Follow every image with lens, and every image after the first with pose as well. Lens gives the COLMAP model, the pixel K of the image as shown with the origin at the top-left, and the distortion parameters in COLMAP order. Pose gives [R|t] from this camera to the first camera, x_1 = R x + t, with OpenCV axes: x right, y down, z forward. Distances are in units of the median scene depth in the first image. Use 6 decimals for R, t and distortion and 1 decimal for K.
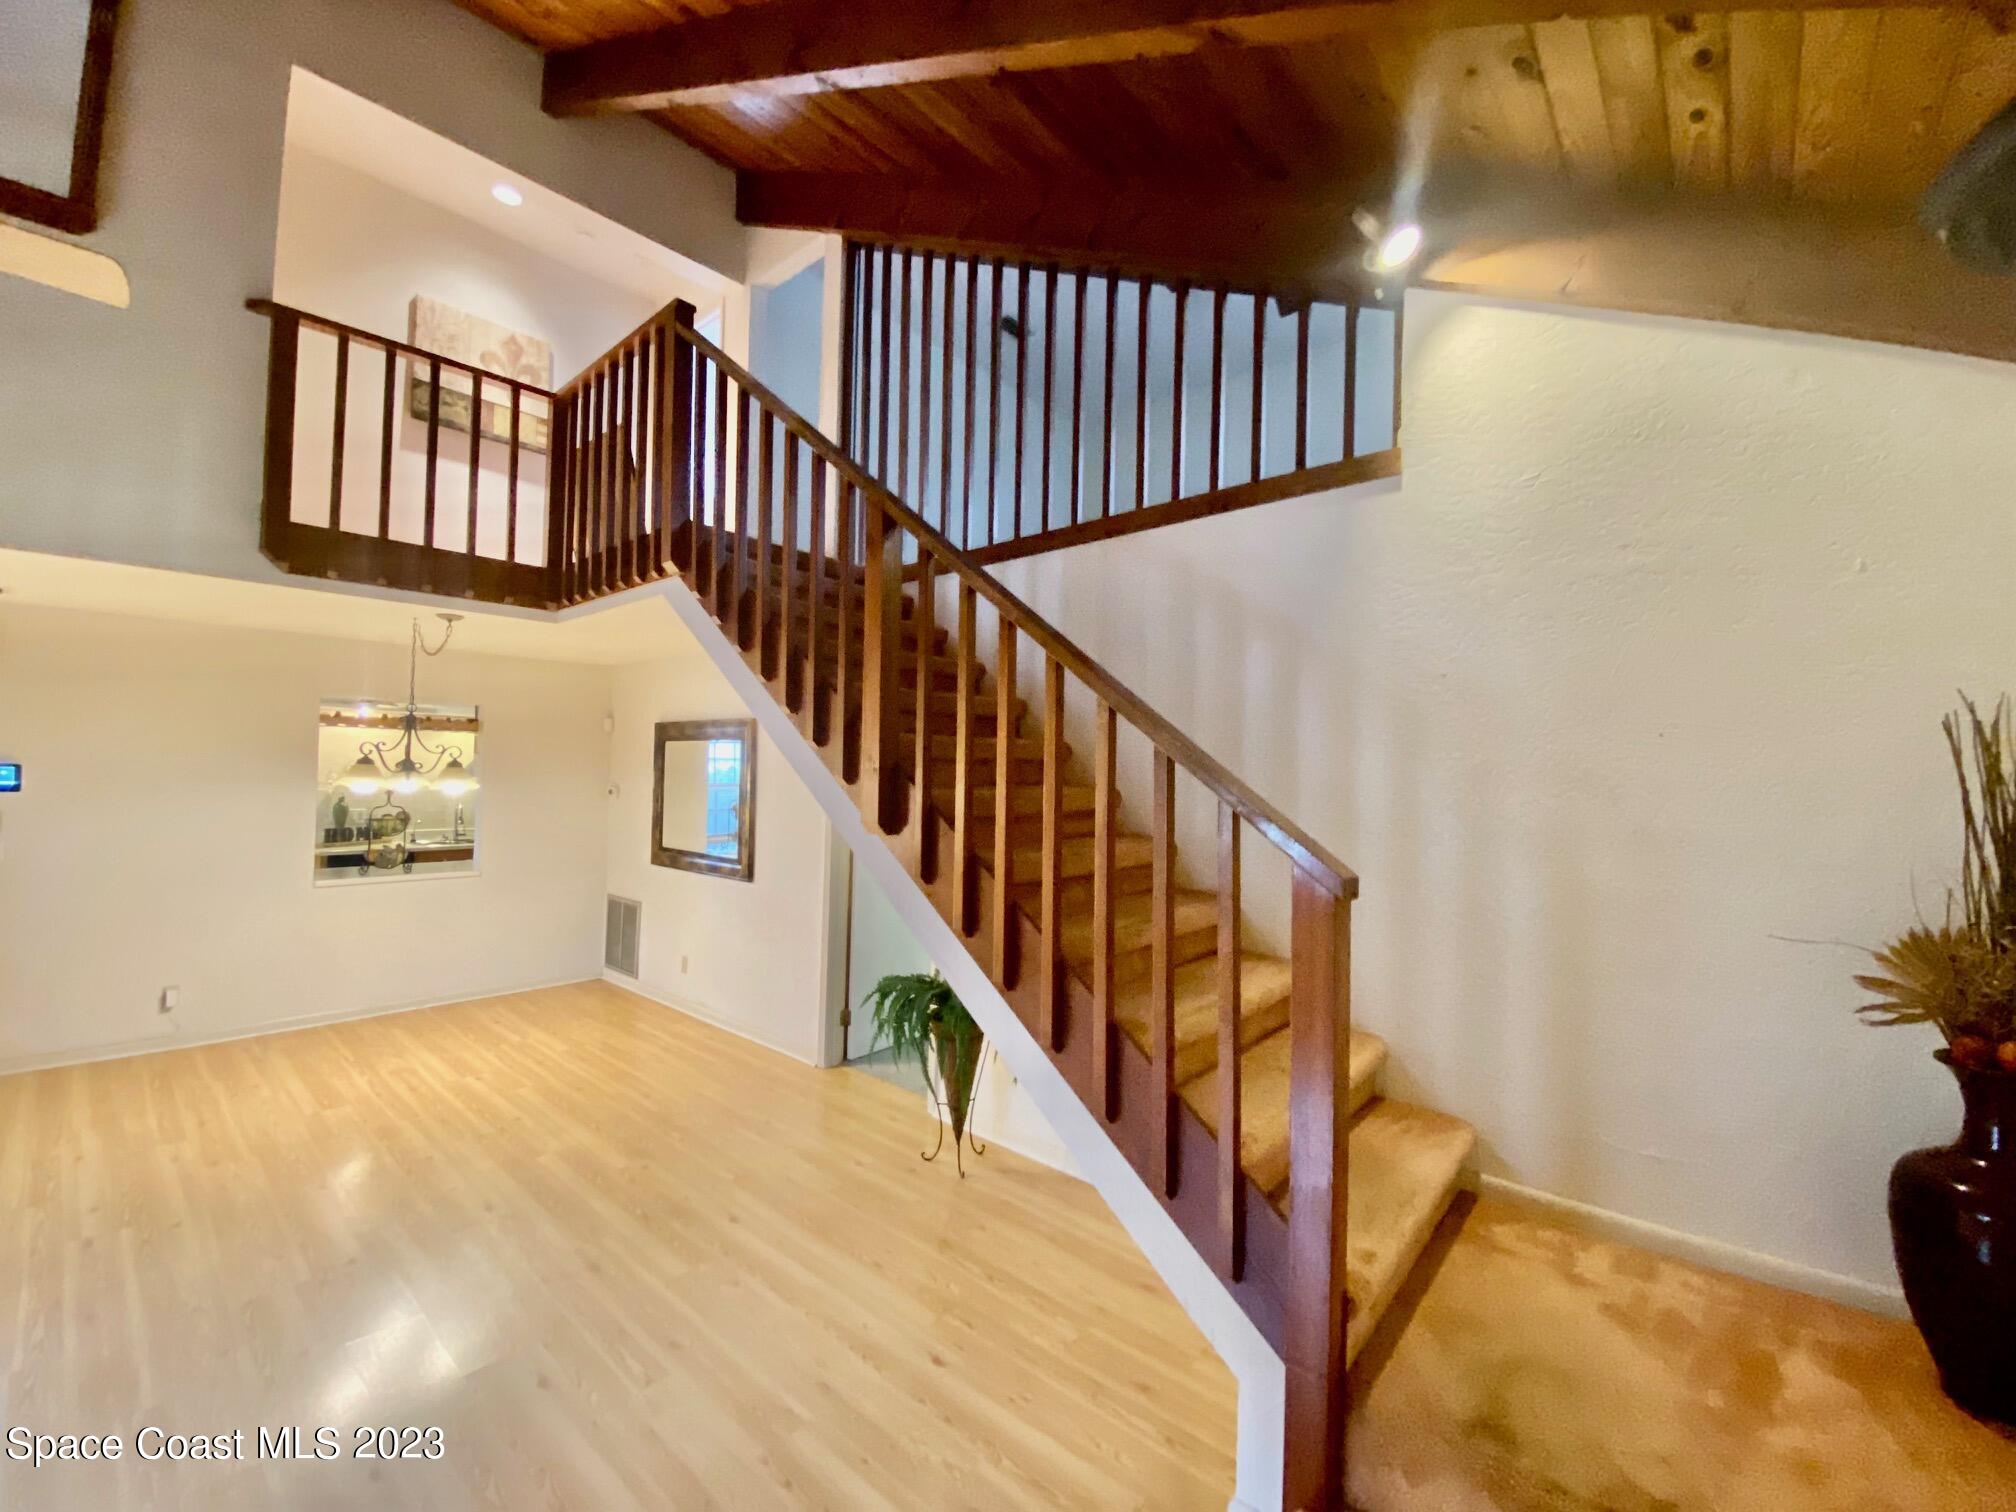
lens RADIAL K [[812.8, 0, 1000.2], [0, 812.8, 759.5], [0, 0, 1]] dist [0.041668, -0.031729]
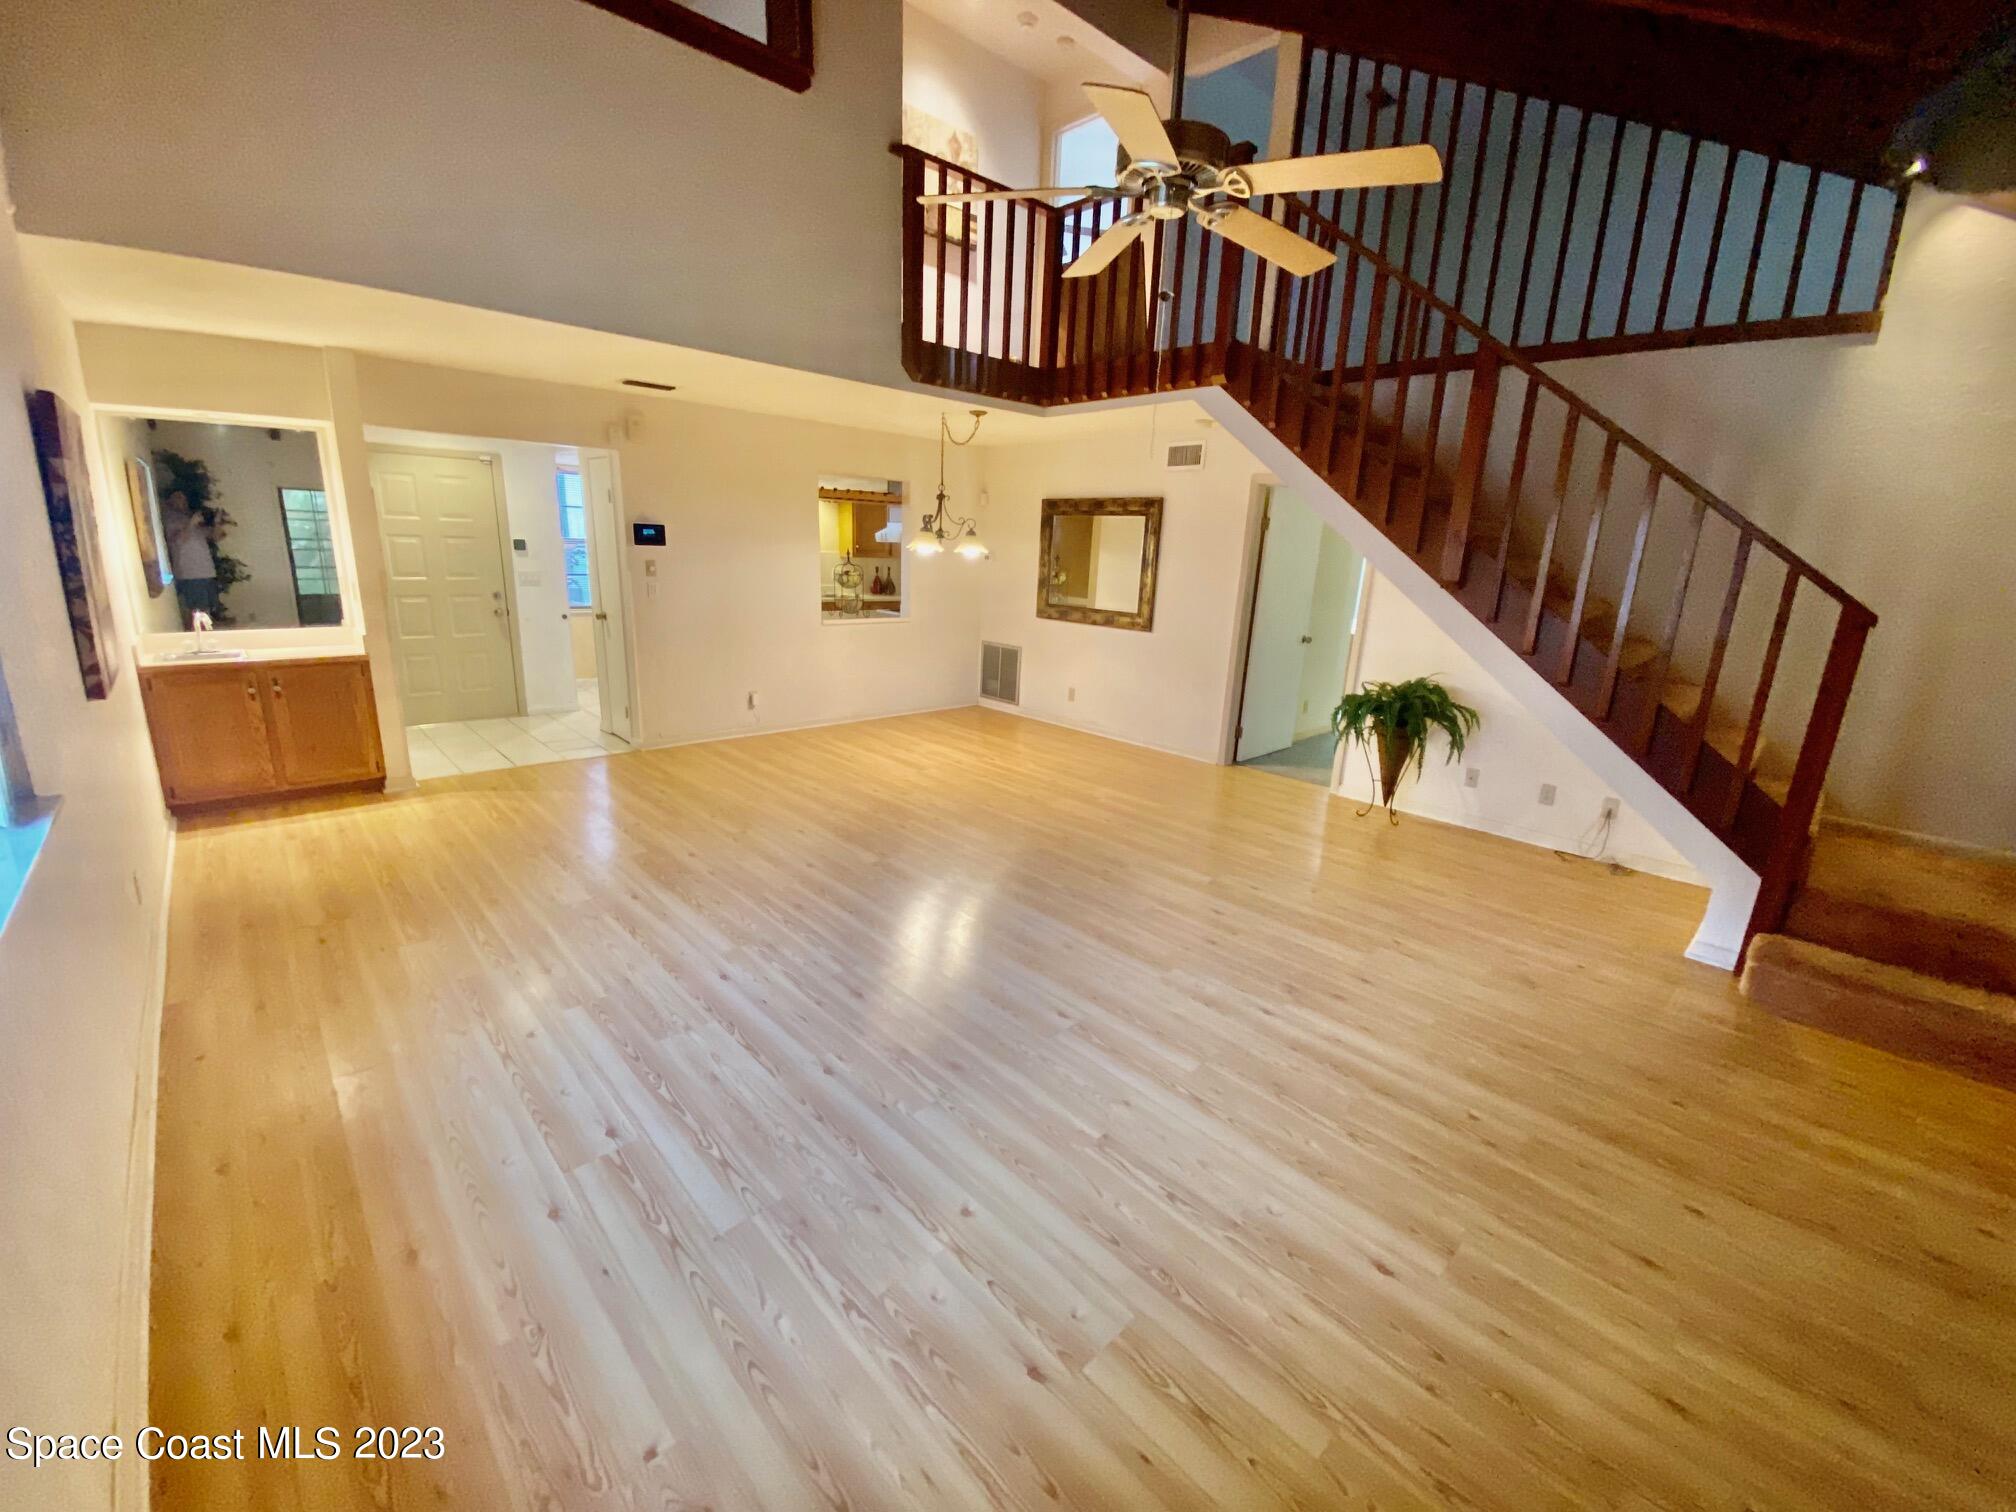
lens RADIAL K [[812.8, 0, 1000.2], [0, 812.8, 759.5], [0, 0, 1]] dist [0.041668, -0.031729]
pose [[0.996141, 0.042968, -0.076534, -0.484672], [-0.020695, 0.962376, 0.270933, 0.000031], [0.085296, -0.268303, 0.959551, -0.352978]]
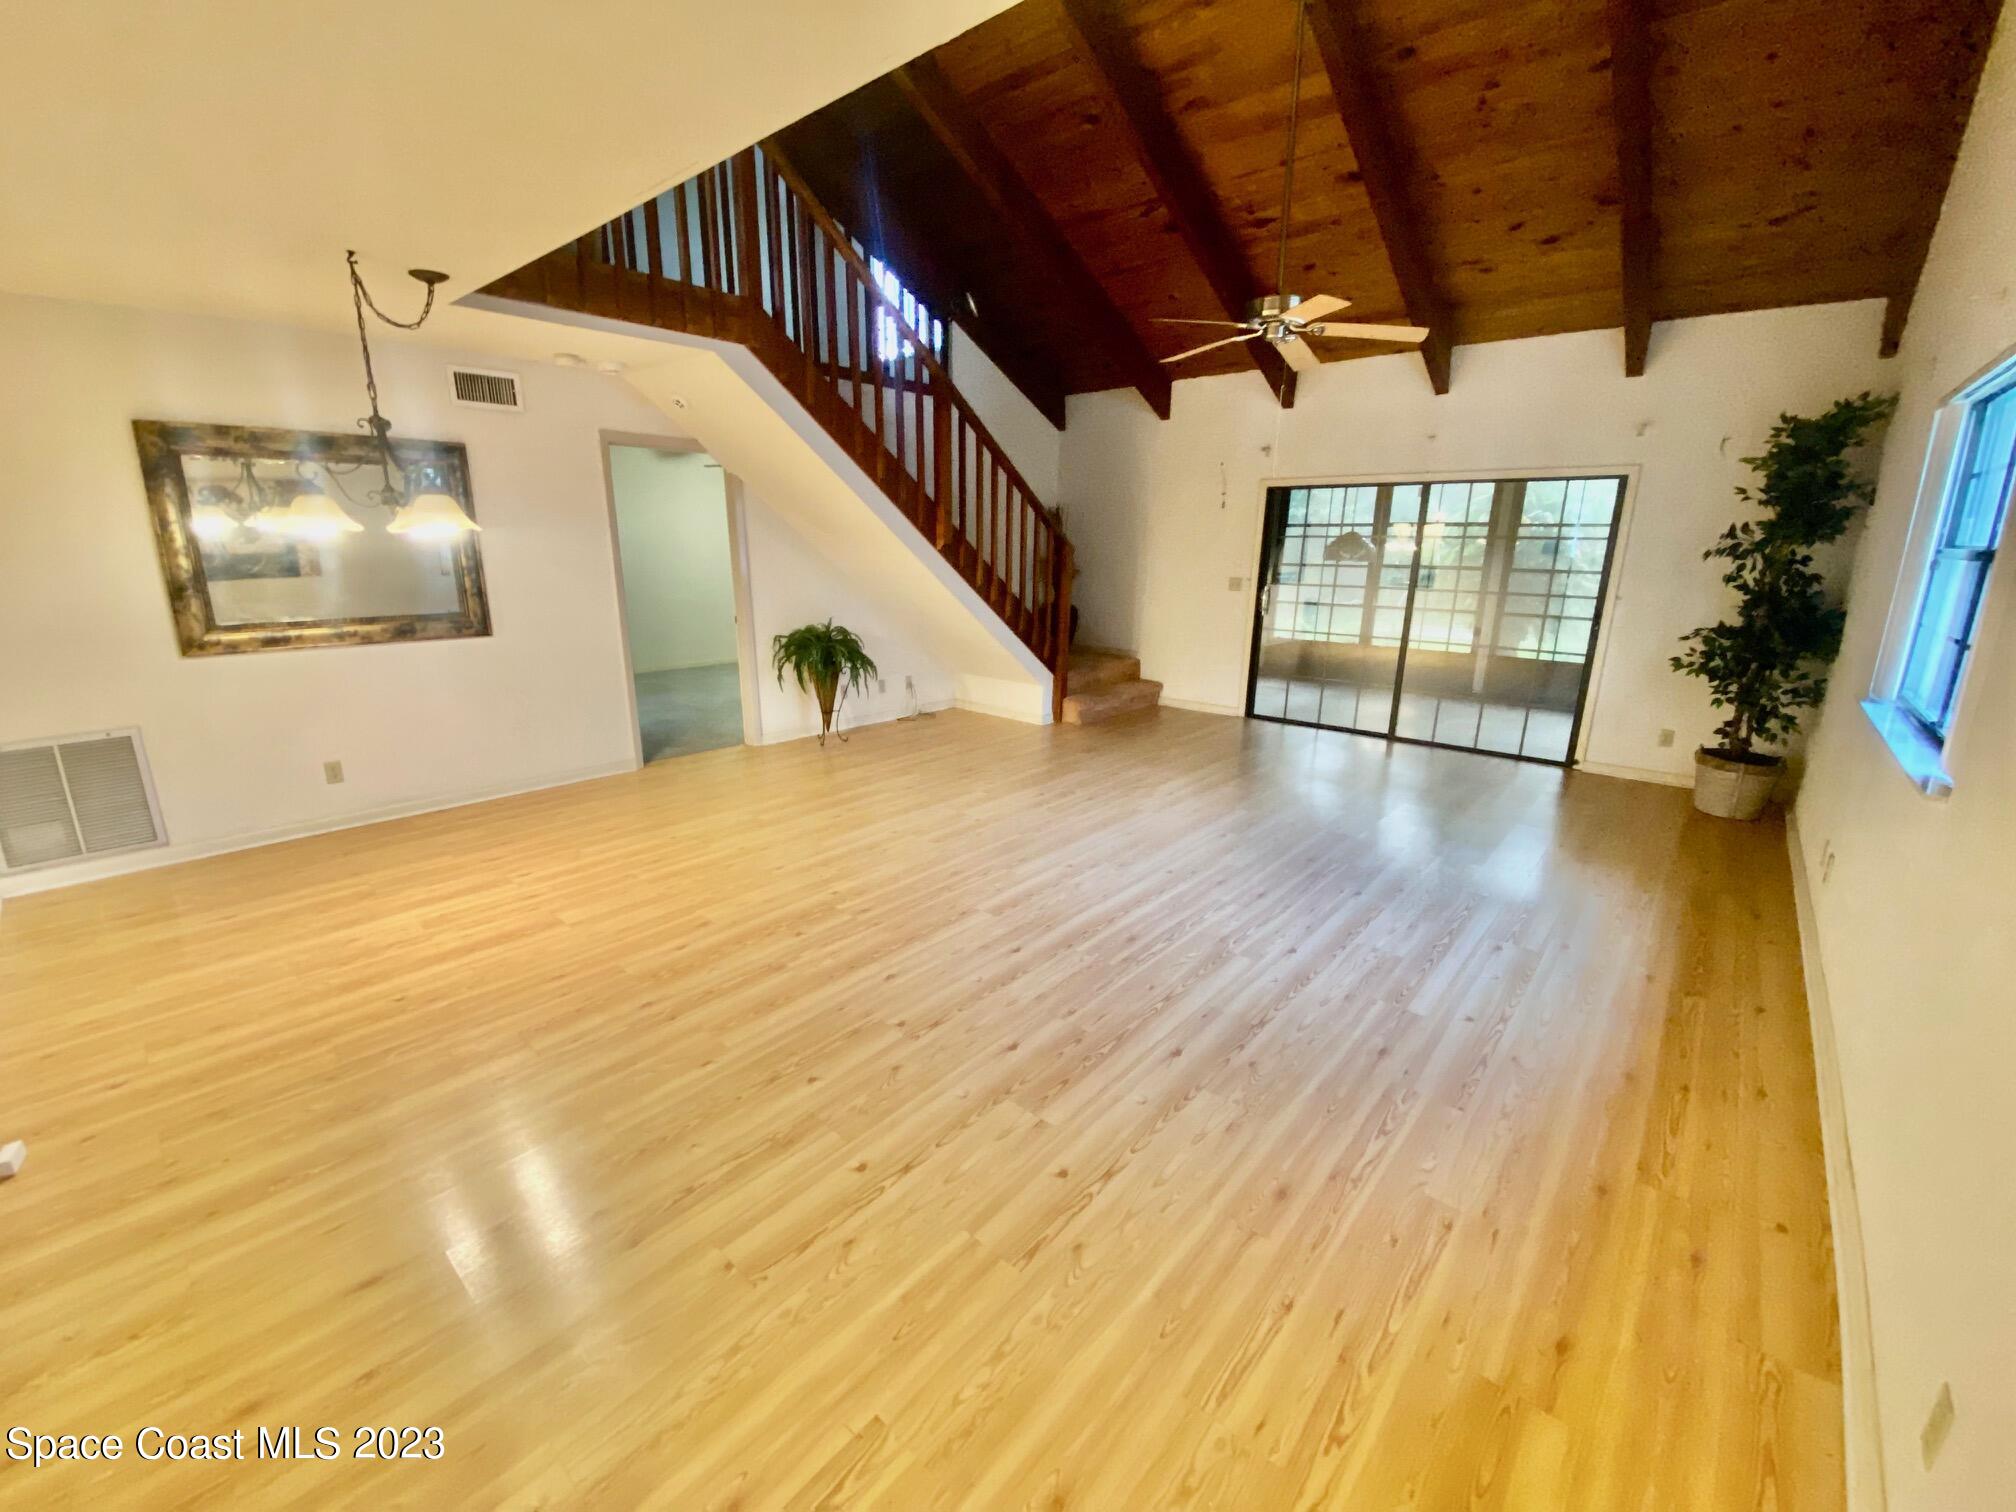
lens RADIAL K [[812.8, 0, 1000.2], [0, 812.8, 759.5], [0, 0, 1]] dist [0.041668, -0.031729]
pose [[-0.015431, -0.276417, 0.960914, -1.381971], [-0.031212, 0.960693, 0.275852, 0.012567], [-0.999394, -0.025735, -0.023452, 0.495564]]
